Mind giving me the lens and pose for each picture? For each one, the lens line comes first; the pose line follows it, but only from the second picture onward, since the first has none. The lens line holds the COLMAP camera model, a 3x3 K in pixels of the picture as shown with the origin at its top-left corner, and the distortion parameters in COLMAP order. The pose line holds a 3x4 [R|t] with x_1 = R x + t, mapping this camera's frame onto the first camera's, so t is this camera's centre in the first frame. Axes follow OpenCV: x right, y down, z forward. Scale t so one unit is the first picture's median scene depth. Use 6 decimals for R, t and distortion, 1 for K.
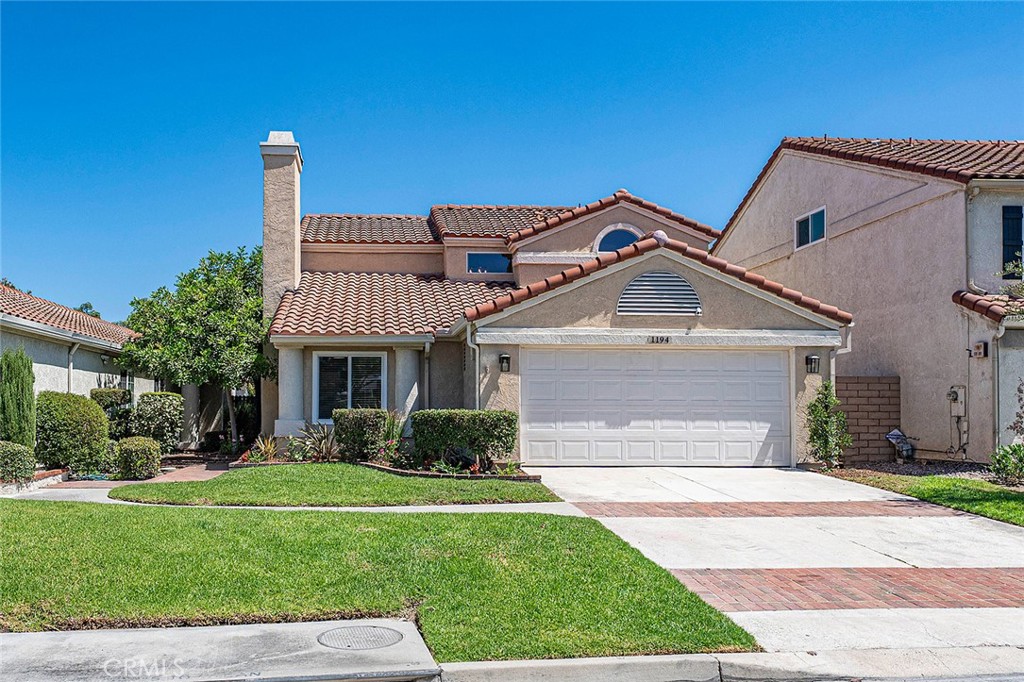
lens RADIAL K [[829.3, 0, 511.9], [0, 829.3, 340.9], [0, 0, 1]] dist [0.000549, -0.000435]
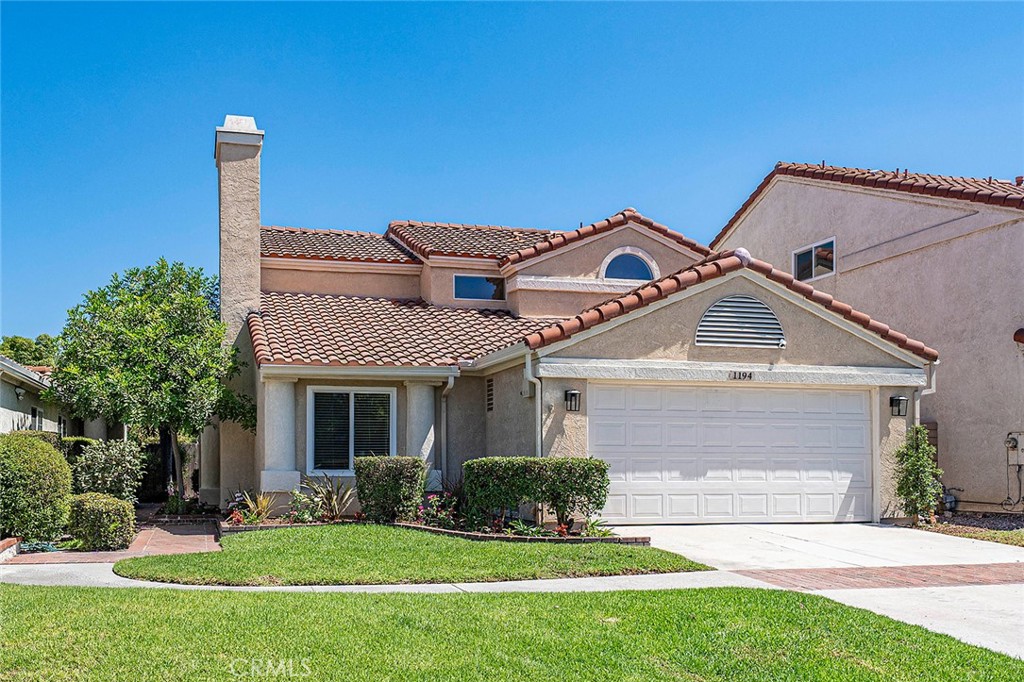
lens RADIAL K [[881.3, 0, 512.7], [0, 881.3, 407.8], [0, 0, 1]] dist [0.003123, -0.002720]
pose [[0.988299, 0.008269, 0.152304, -0.175106], [-0.011651, 0.999705, 0.021333, 0.013626], [-0.152082, -0.022858, 0.988104, 0.124486]]
